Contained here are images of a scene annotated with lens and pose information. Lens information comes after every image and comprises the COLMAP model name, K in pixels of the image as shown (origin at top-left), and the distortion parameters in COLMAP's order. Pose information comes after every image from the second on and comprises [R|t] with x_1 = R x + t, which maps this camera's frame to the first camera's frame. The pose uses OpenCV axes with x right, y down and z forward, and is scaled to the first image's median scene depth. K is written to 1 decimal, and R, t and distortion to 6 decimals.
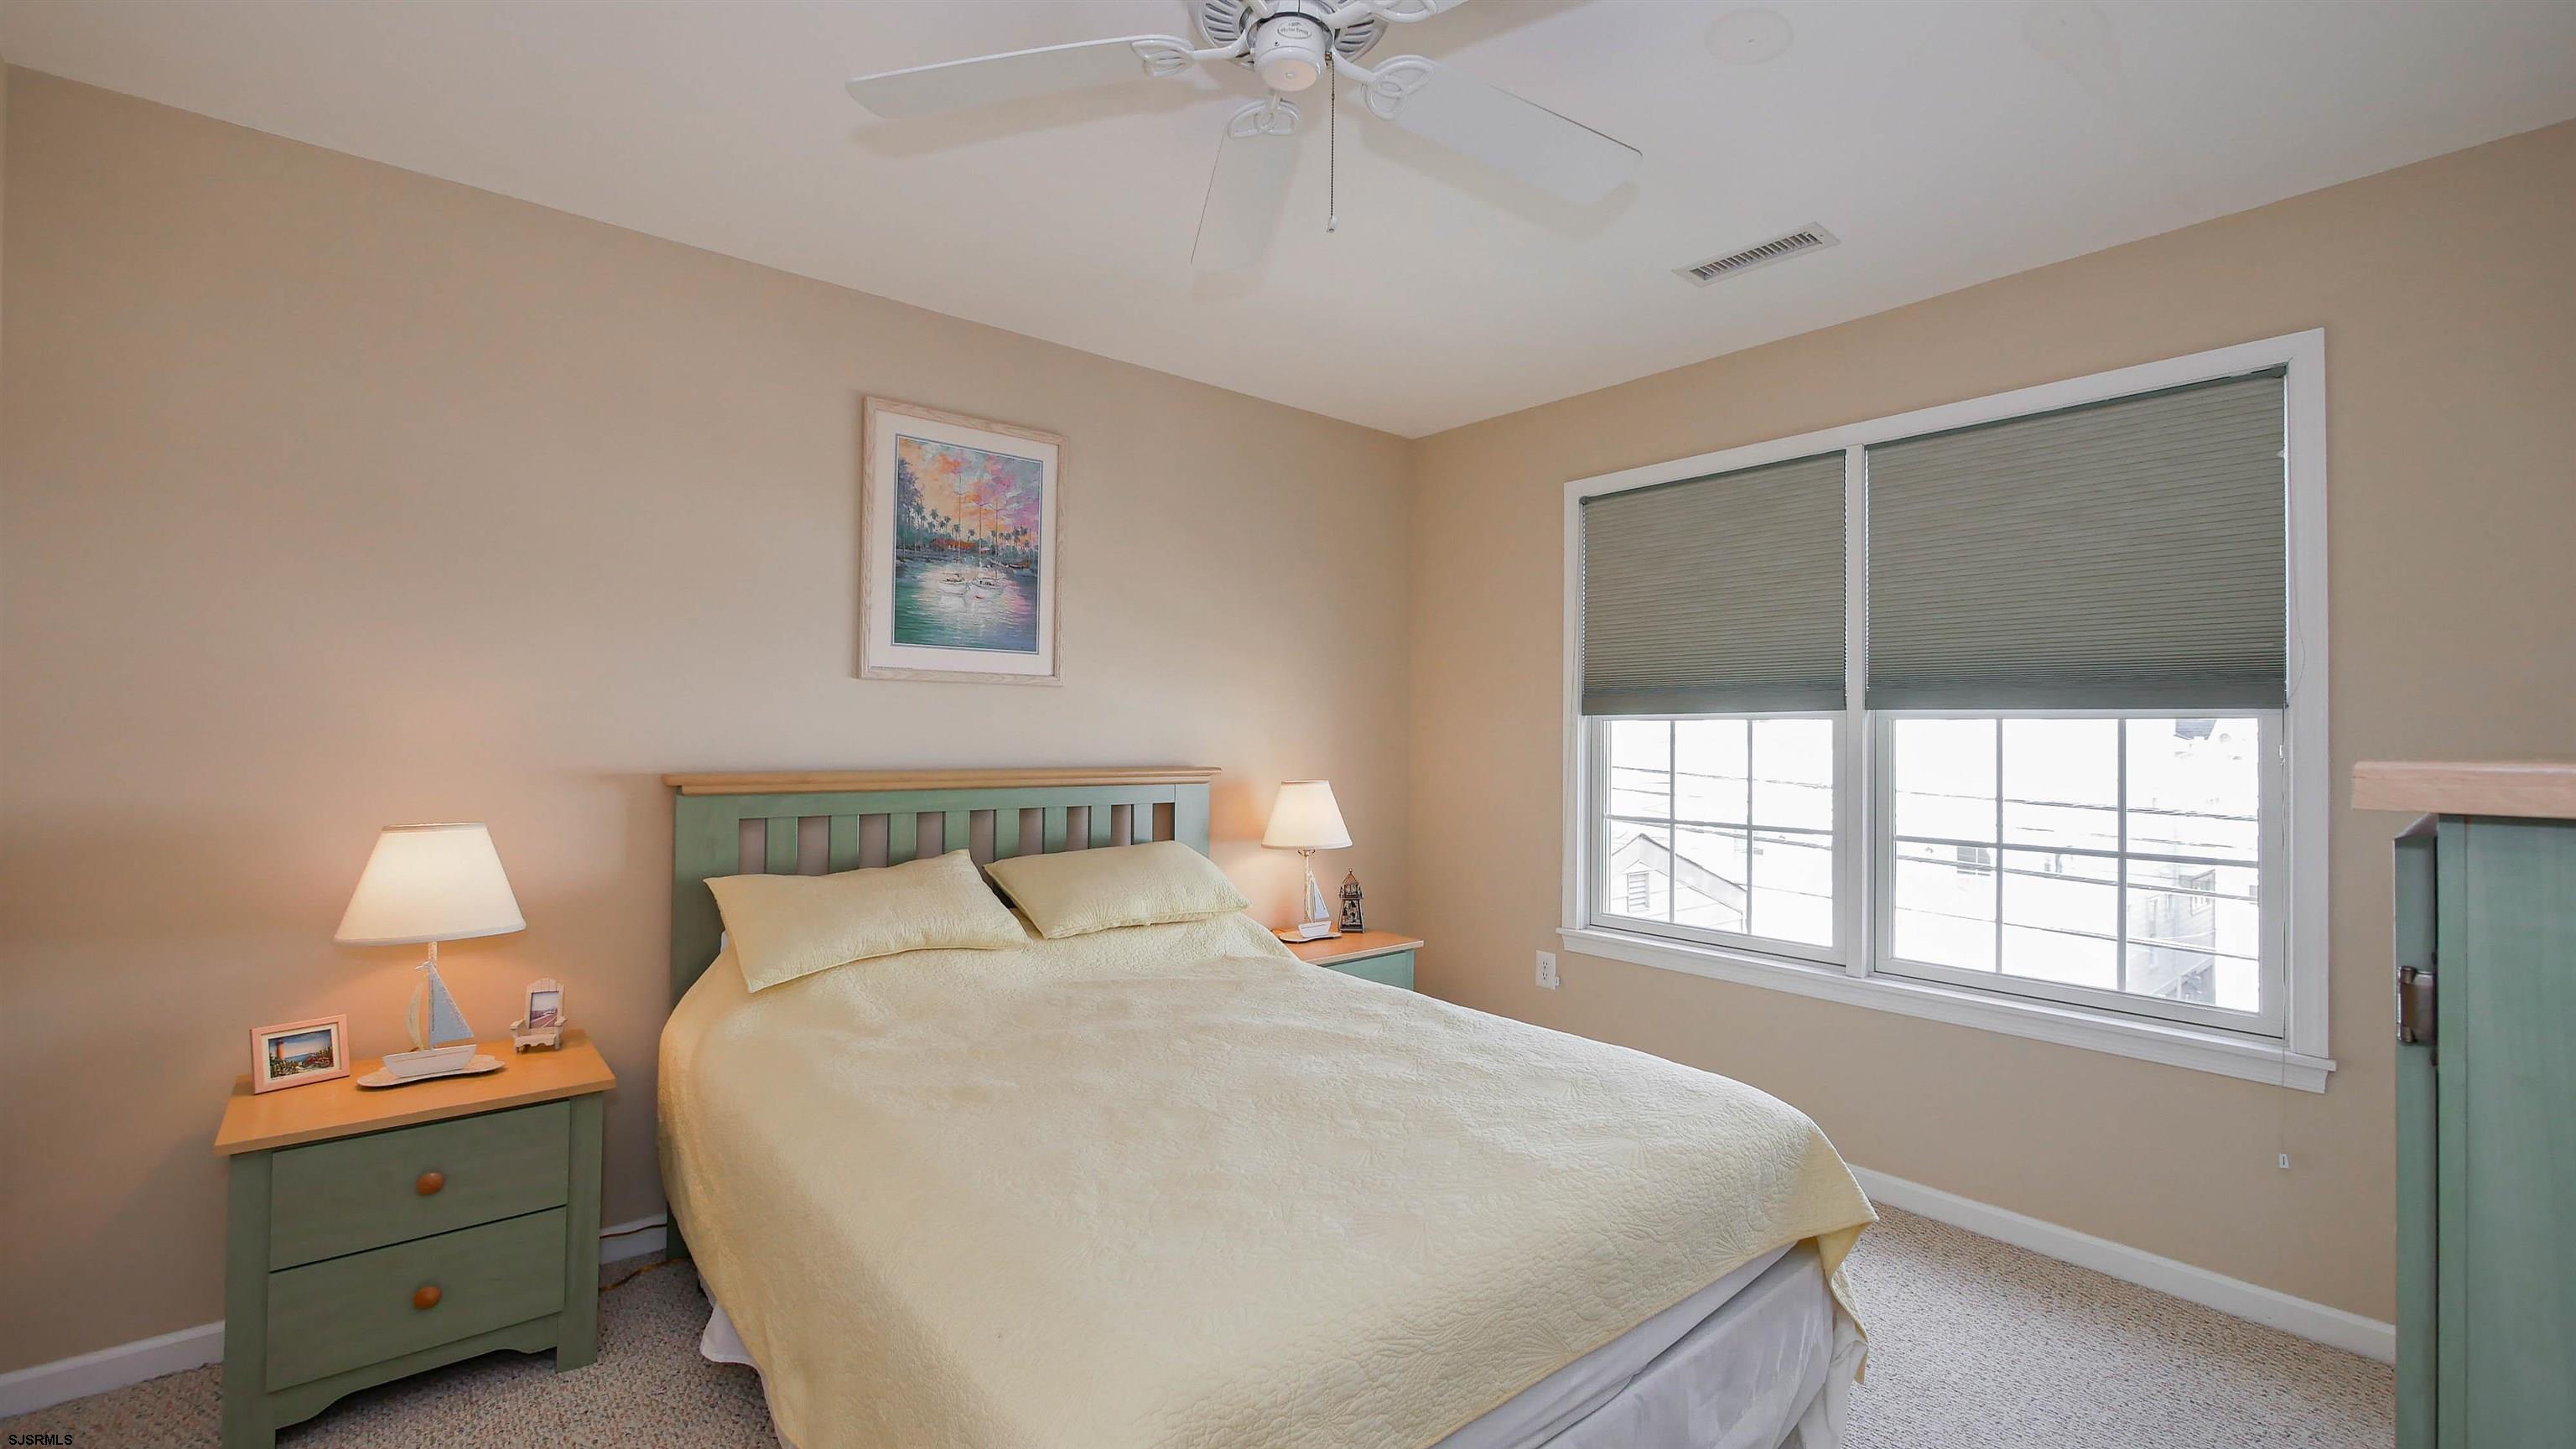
lens RADIAL K [[1067.6, 0, 1295.4], [0, 1067.6, 716.6], [0, 0, 1]] dist [-0.009912, 0.002740]
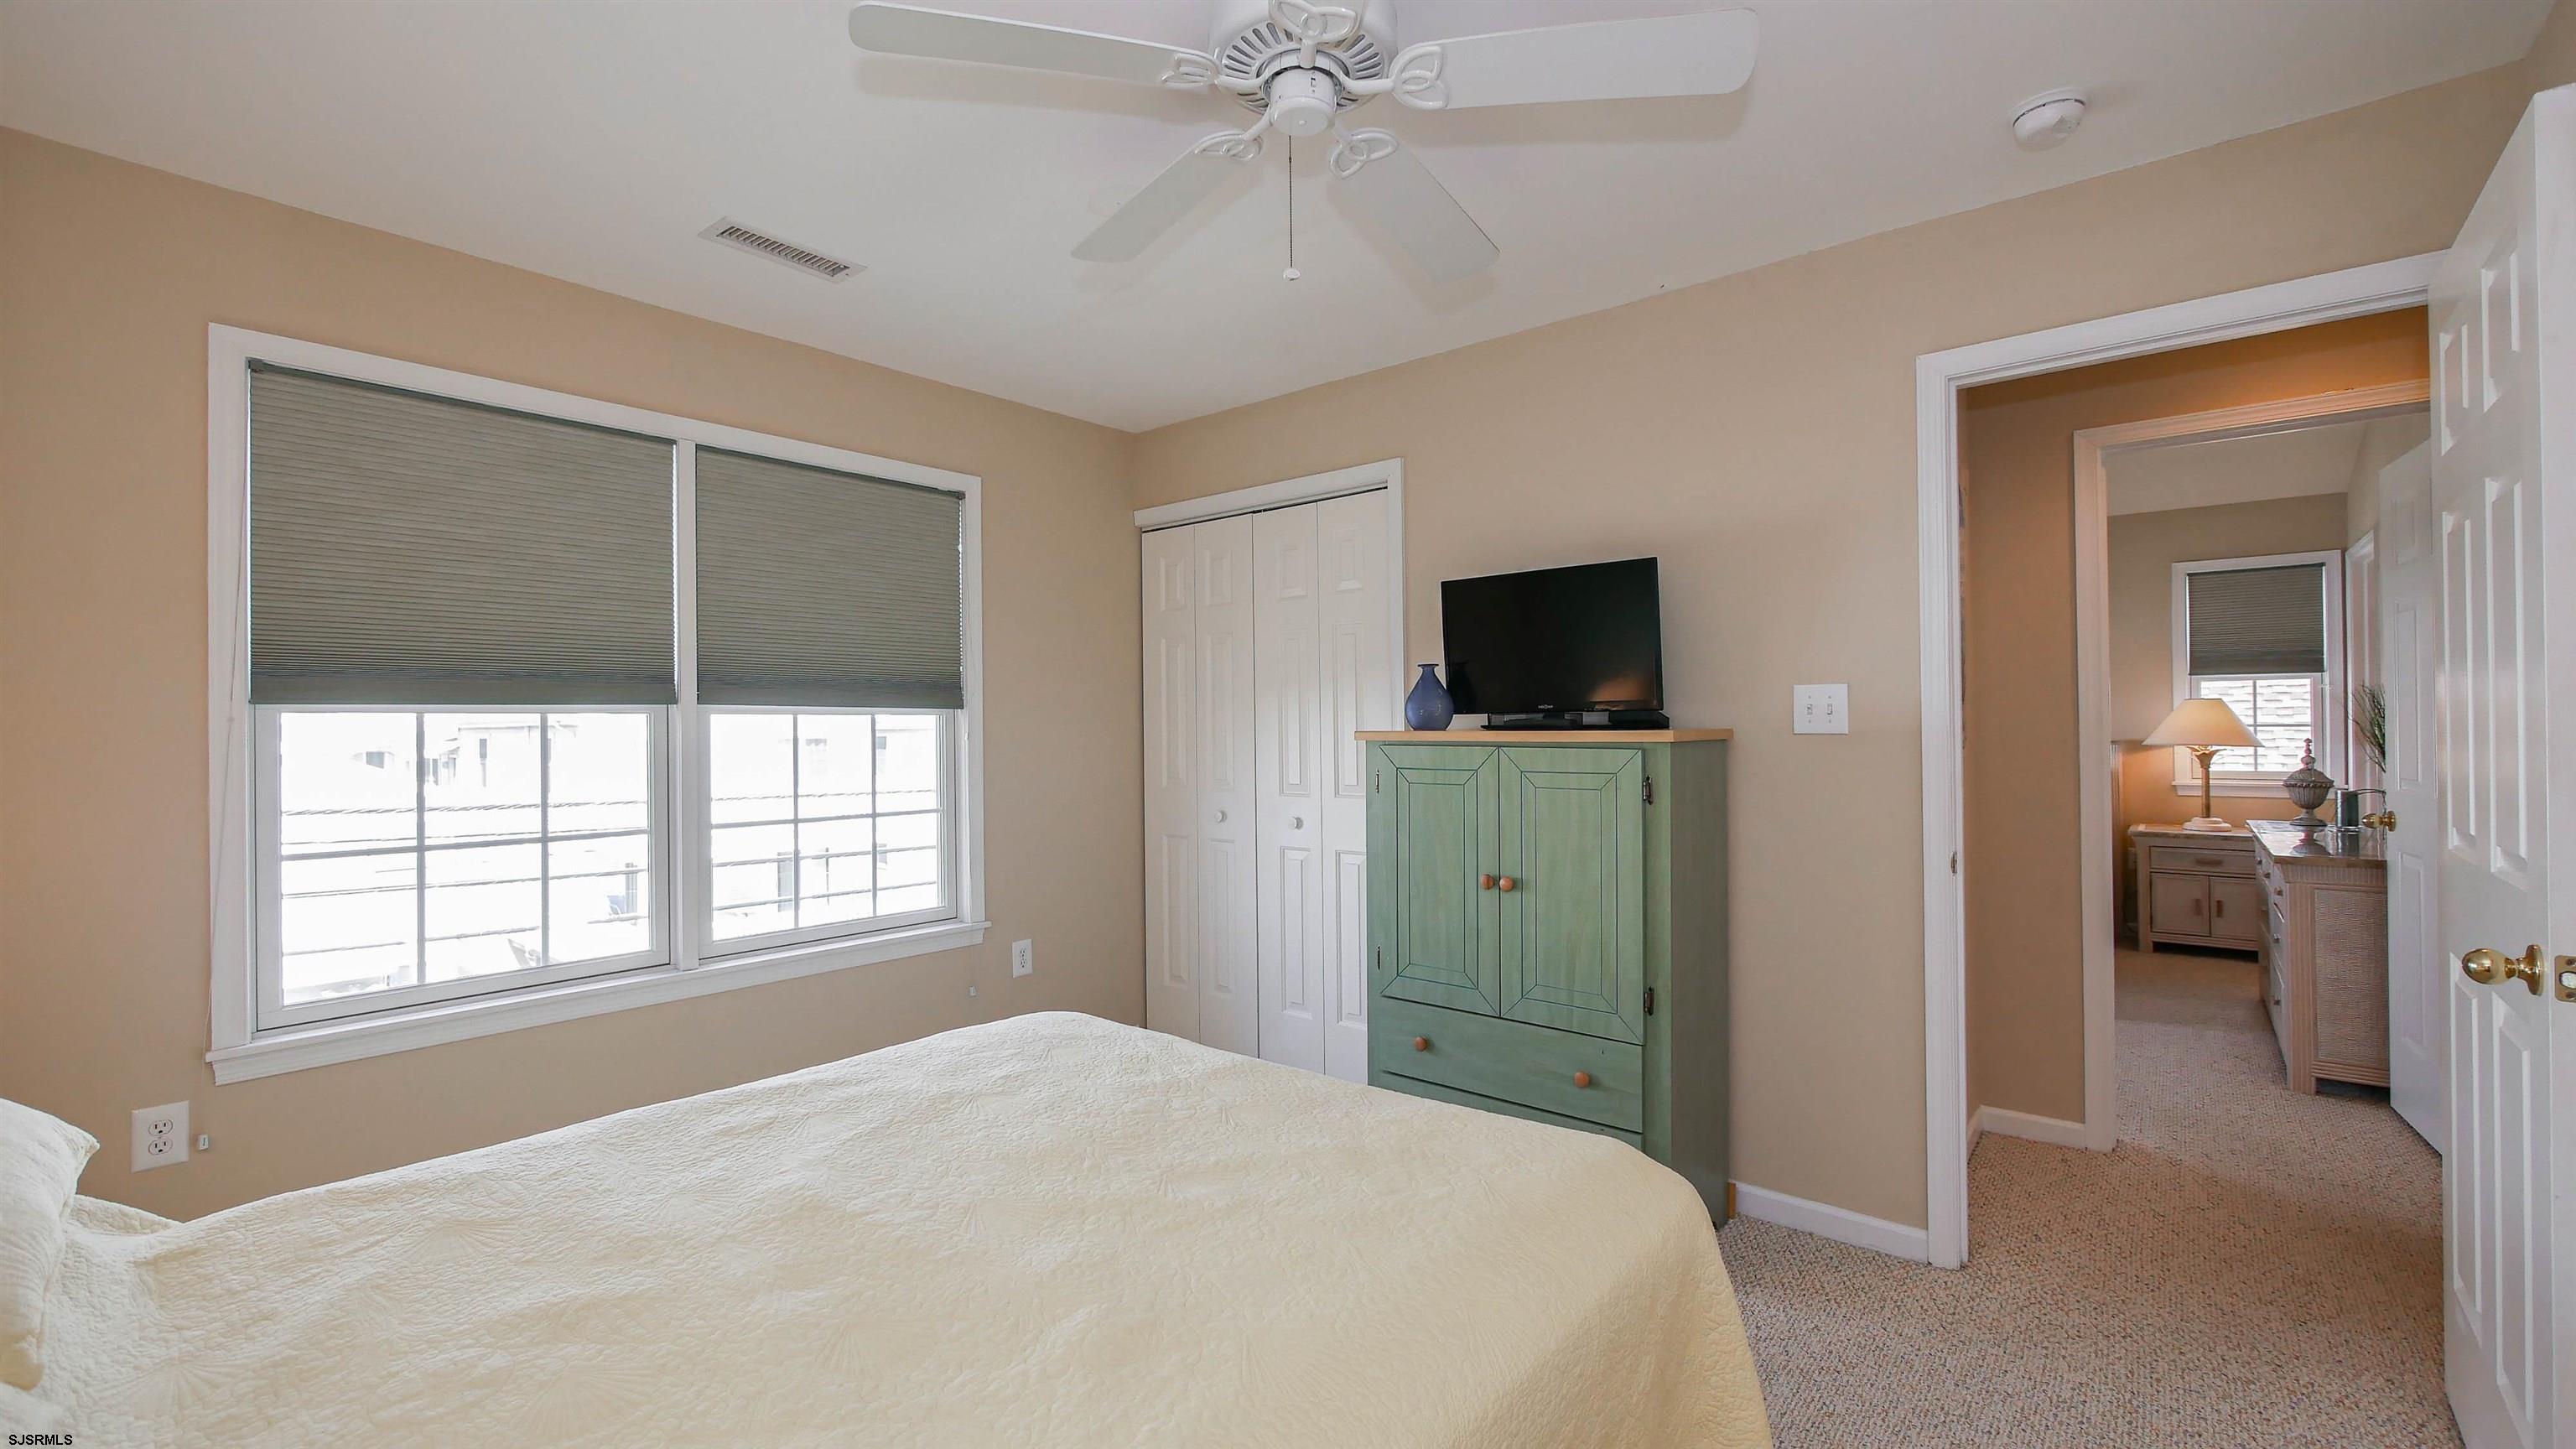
lens RADIAL K [[1067.6, 0, 1267.1], [0, 1067.6, 721.6], [0, 0, 1]] dist [-0.009912, 0.002740]
pose [[-0.158942, -0.003831, 0.987280, -0.542422], [-0.010200, 0.999945, 0.002238, 0.001913], [-0.987235, -0.009715, -0.158973, 0.609700]]
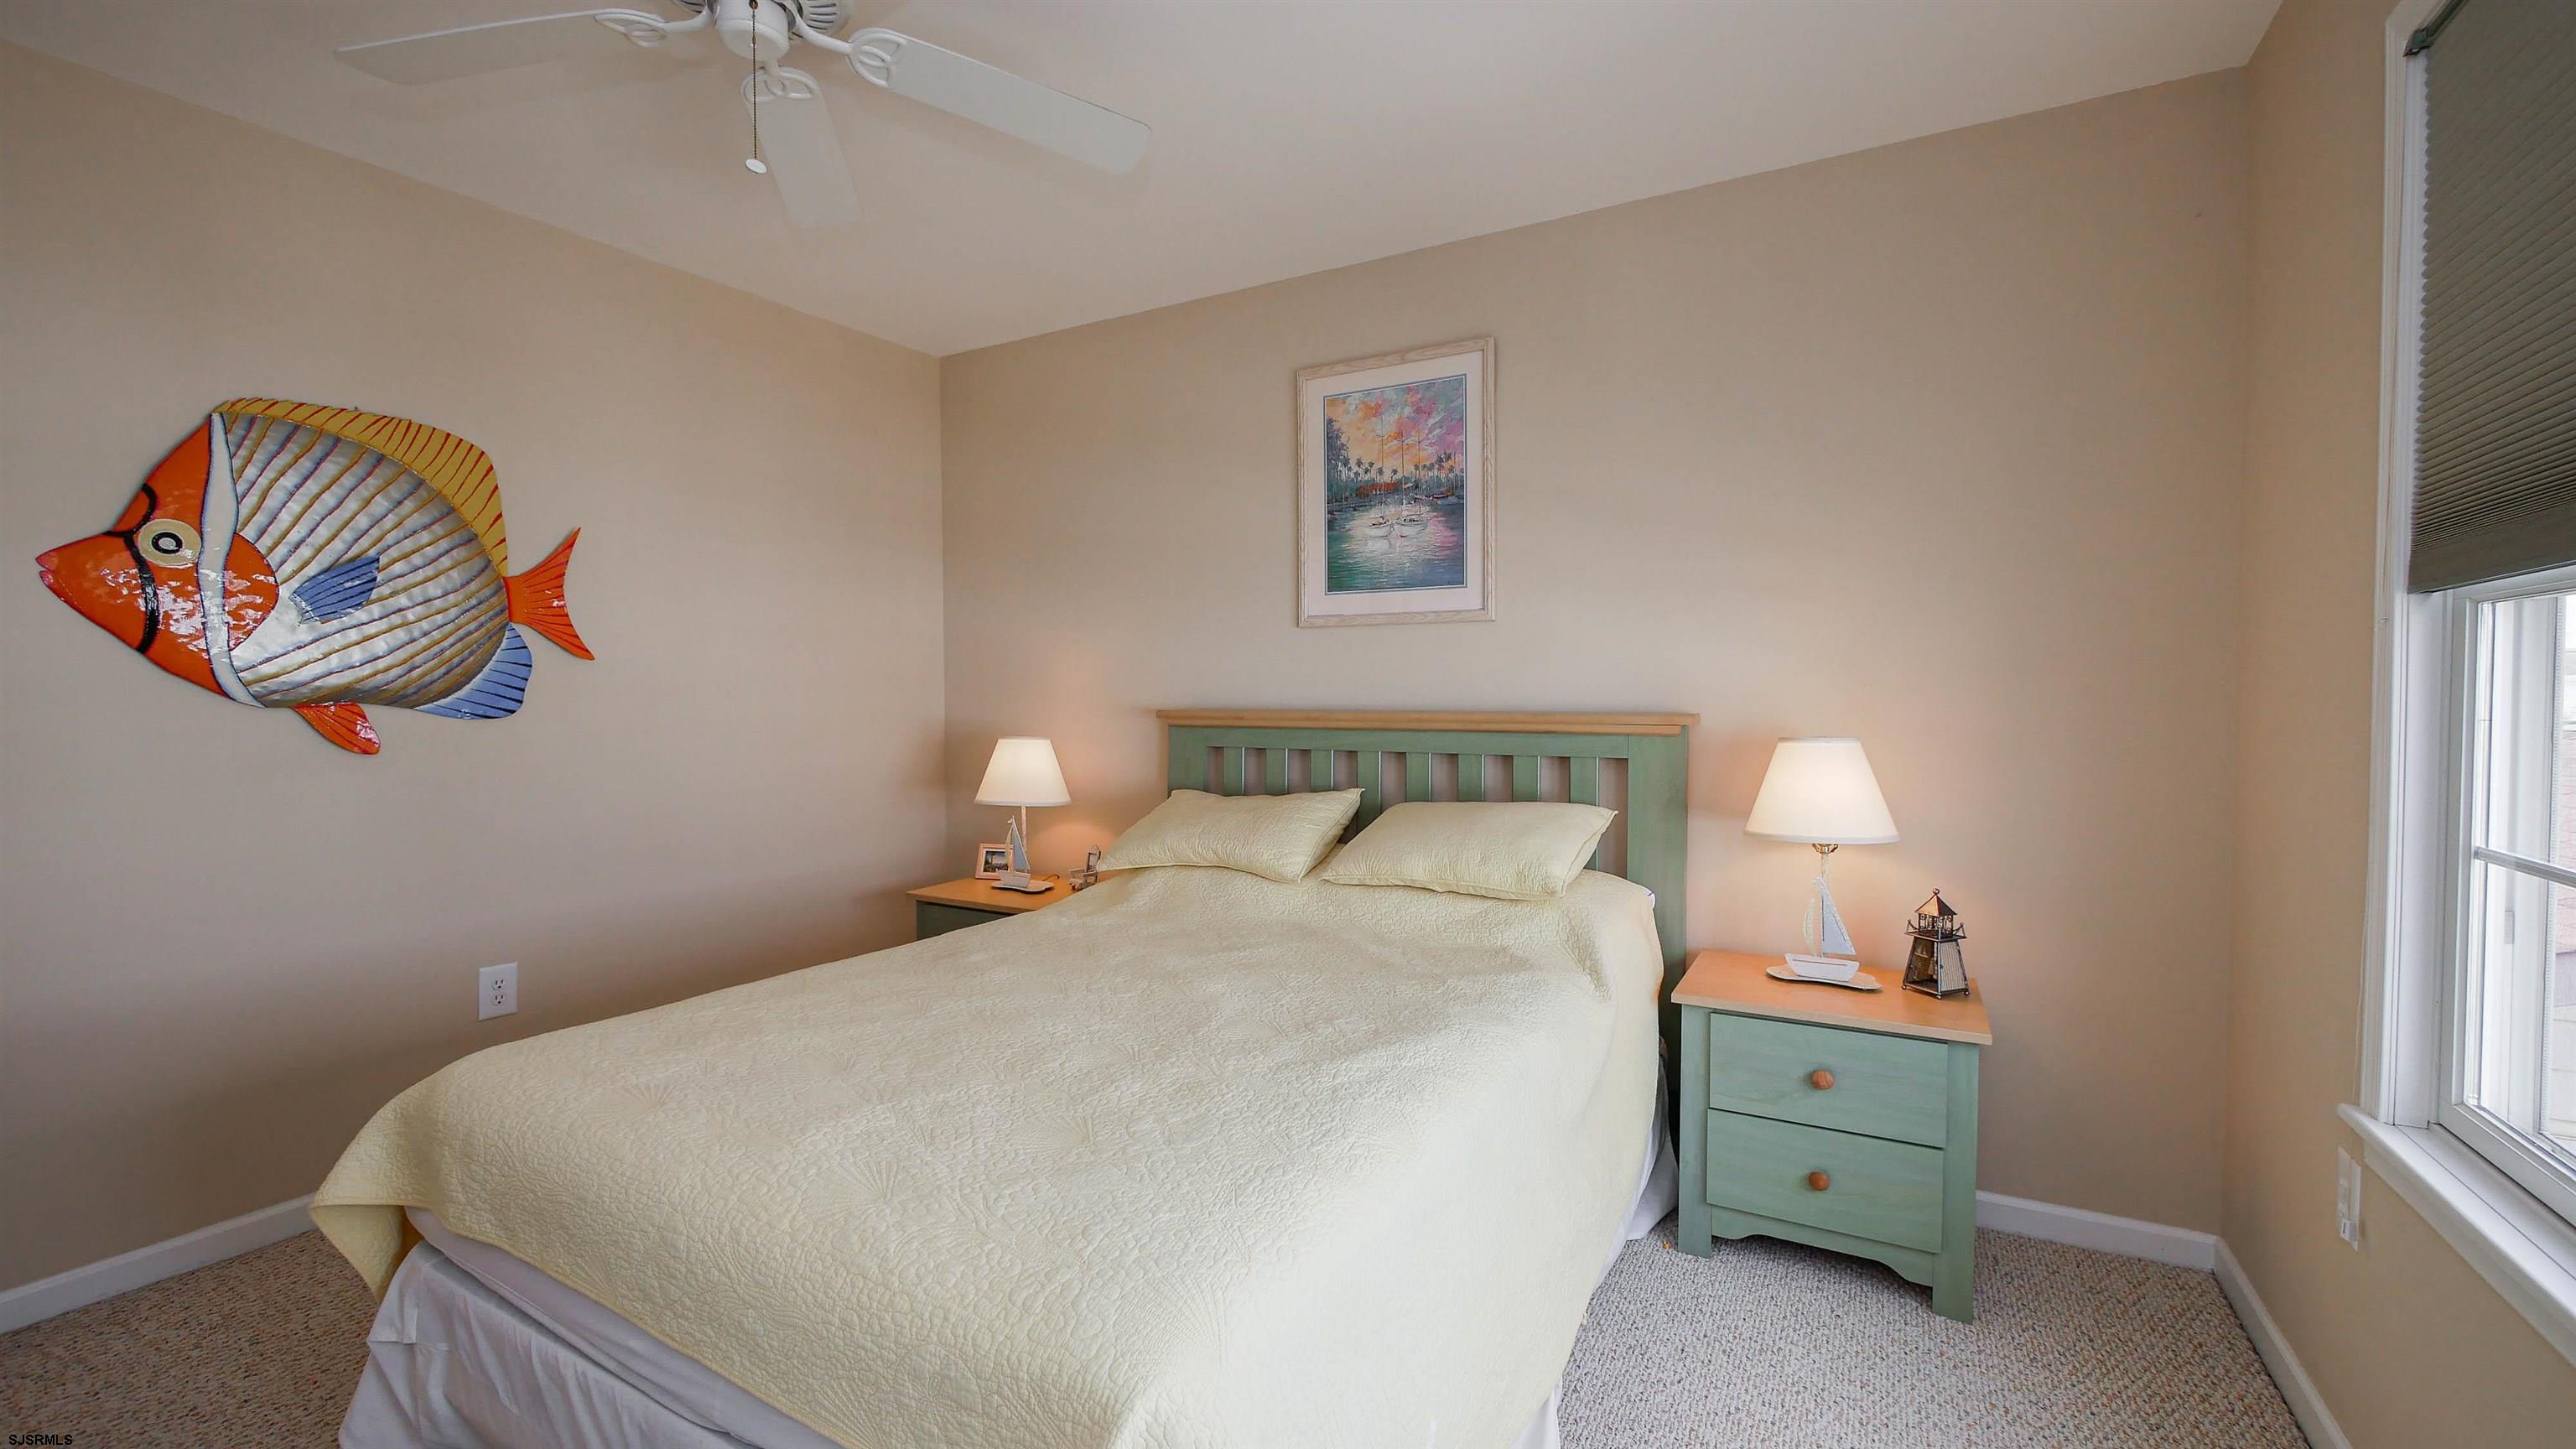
lens RADIAL K [[1067.6, 0, 1273.5], [0, 1067.6, 718.7], [0, 0, 1]] dist [-0.009912, 0.002740]
pose [[0.336219, 0.013702, -0.941684, 0.600846], [0.022462, 0.999493, 0.022563, 0.032016], [0.941516, -0.028739, 0.335740, 0.561154]]
